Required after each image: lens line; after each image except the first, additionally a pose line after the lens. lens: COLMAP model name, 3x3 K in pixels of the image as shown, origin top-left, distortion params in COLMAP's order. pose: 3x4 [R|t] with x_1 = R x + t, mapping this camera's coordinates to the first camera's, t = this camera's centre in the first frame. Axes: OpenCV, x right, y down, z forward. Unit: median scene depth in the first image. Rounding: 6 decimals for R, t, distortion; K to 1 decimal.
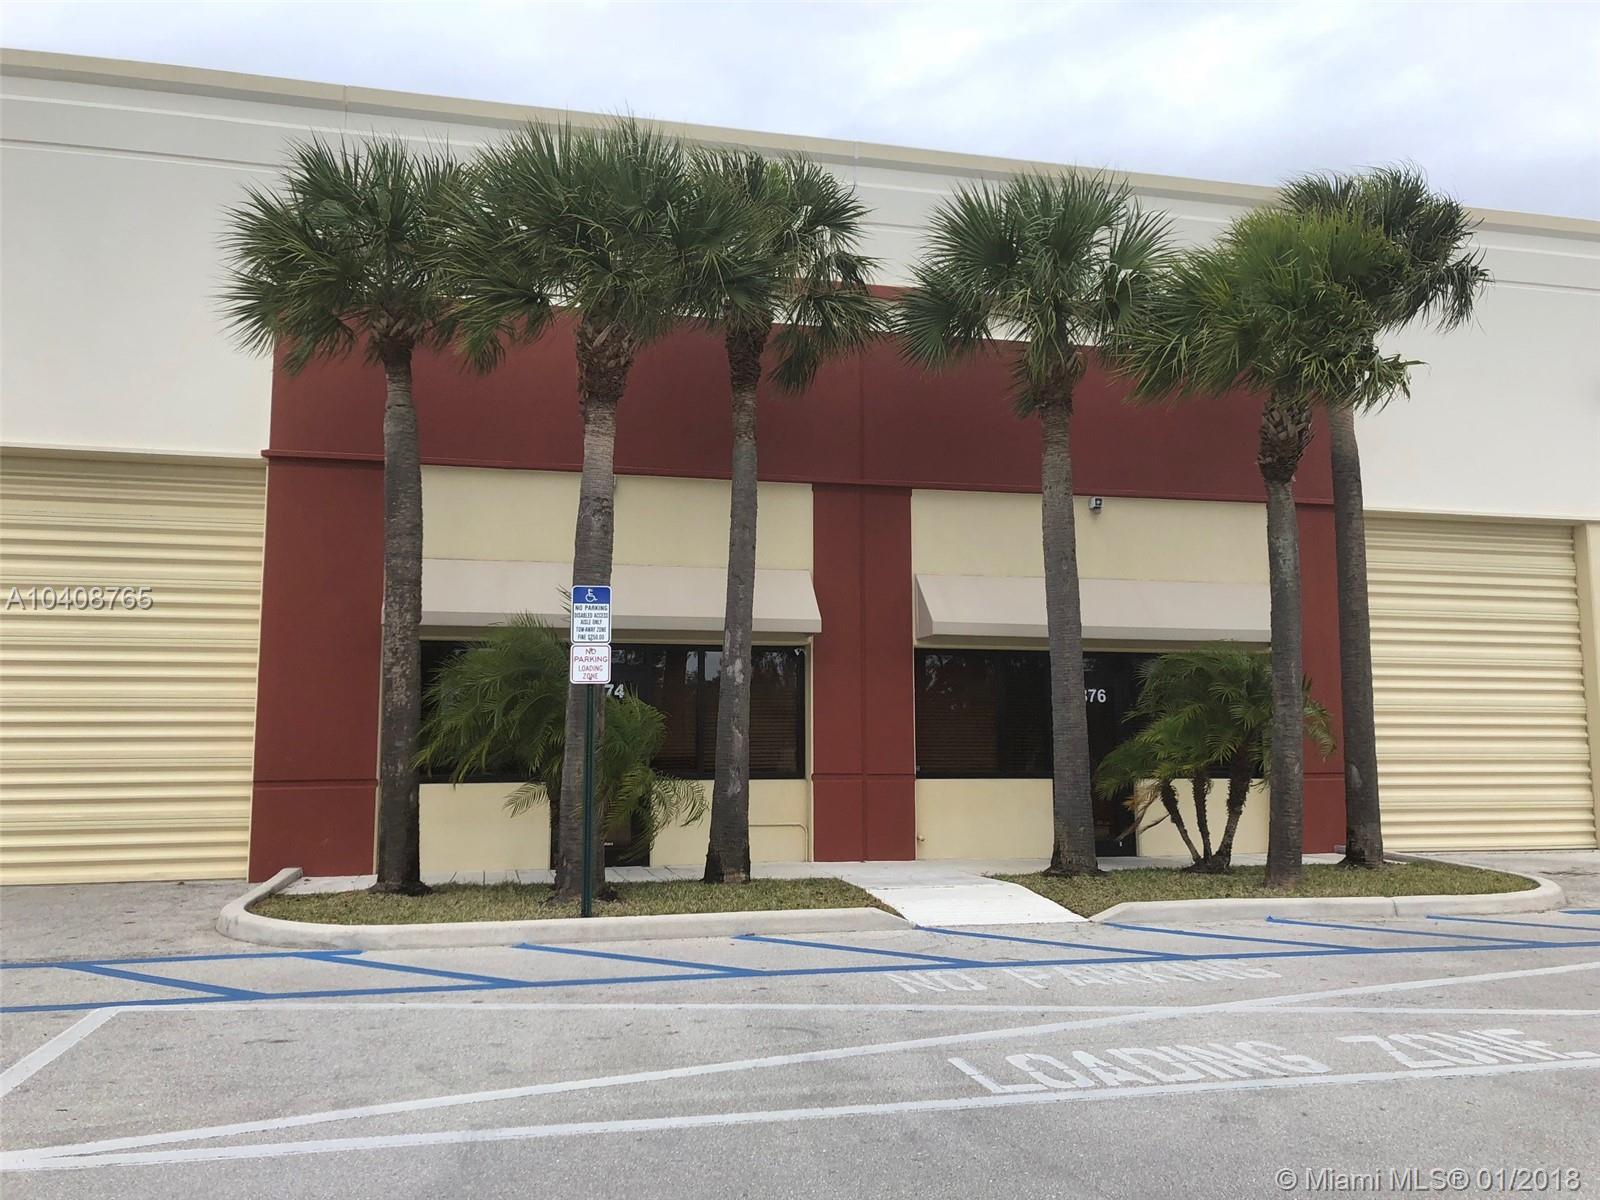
lens RADIAL K [[1296.0, 0, 800.0], [0, 1296.0, 600.0], [0, 0, 1]] dist [0.110626, -0.189840]
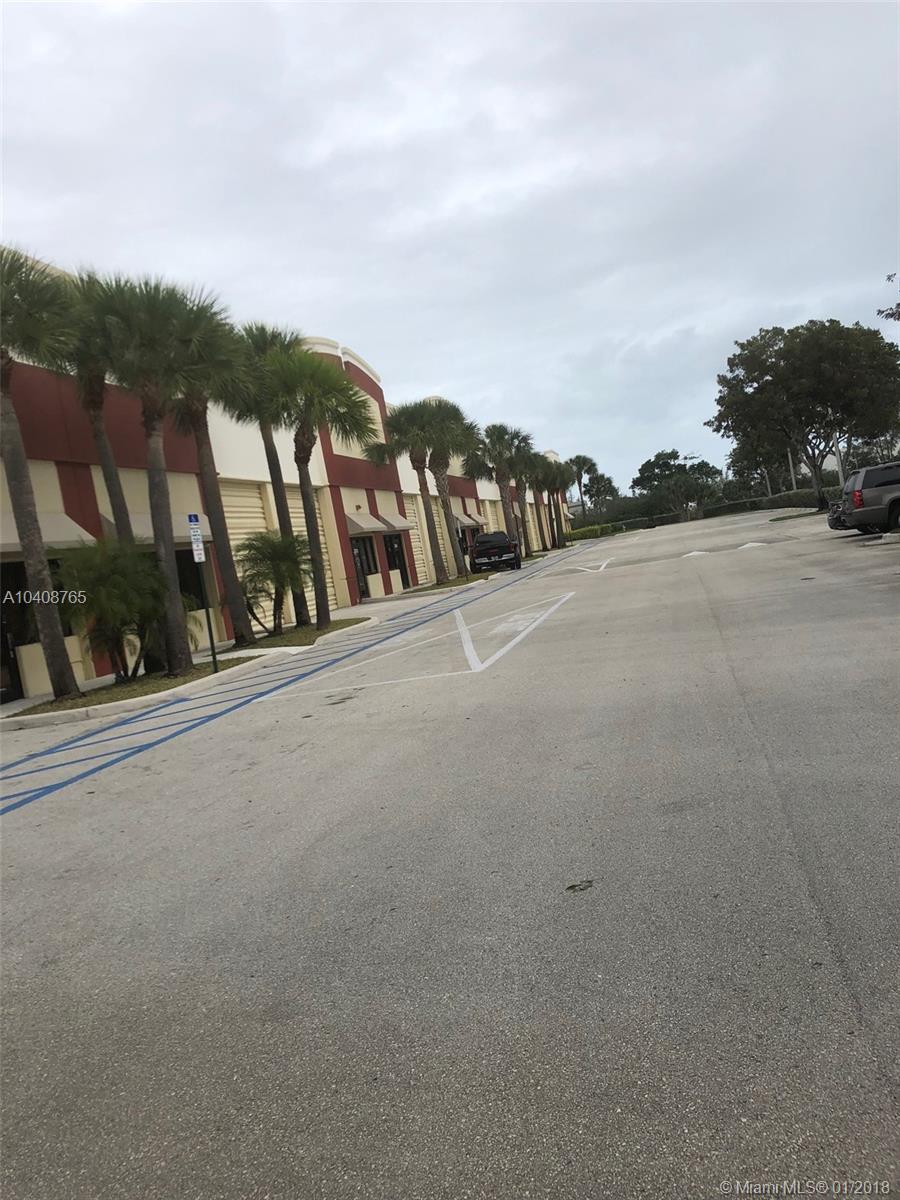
lens RADIAL K [[972.0, 0, 450.0], [0, 972.0, 600.0], [0, 0, 1]] dist [0.110626, -0.189840]
pose [[0.419105, -0.119224, 0.900076, -1.171362], [0.075372, 0.992488, 0.096369, 0.004758], [-0.904804, 0.027452, 0.424942, -0.002455]]
